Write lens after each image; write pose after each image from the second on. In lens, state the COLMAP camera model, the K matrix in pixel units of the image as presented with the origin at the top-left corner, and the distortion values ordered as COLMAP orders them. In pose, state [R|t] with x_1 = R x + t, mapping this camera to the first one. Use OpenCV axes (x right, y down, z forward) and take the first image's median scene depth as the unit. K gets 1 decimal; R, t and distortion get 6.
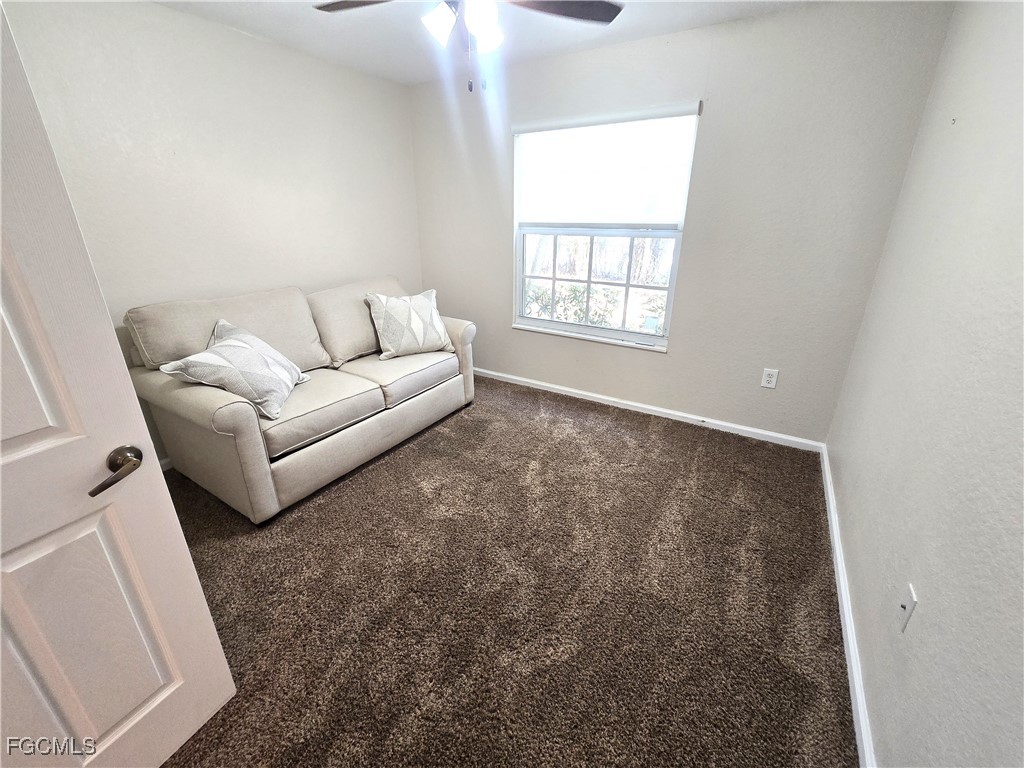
lens RADIAL K [[422.2, 0, 511.5], [0, 422.2, 382.3], [0, 0, 1]] dist [0.000462, -0.000024]
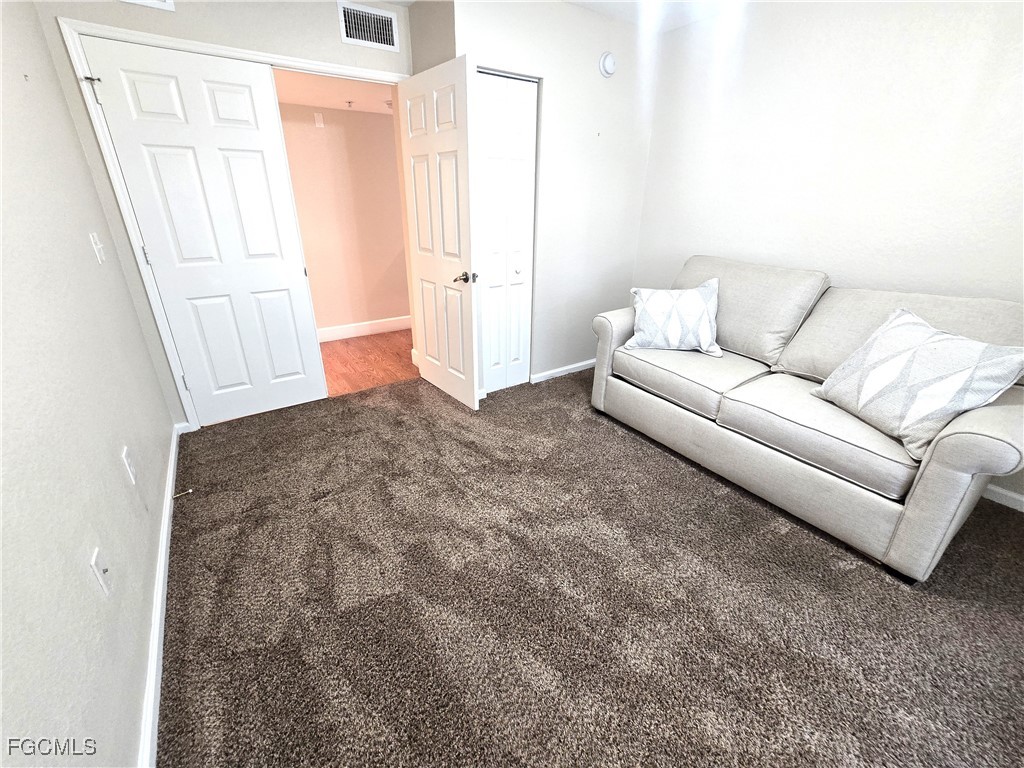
lens RADIAL K [[422.2, 0, 513.0], [0, 422.2, 377.4], [0, 0, 1]] dist [0.000462, -0.000024]
pose [[-0.402747, 0.358912, -0.842007, 0.466670], [-0.344697, 0.792717, 0.502777, -0.252392], [0.847926, 0.492730, -0.195549, 0.700889]]
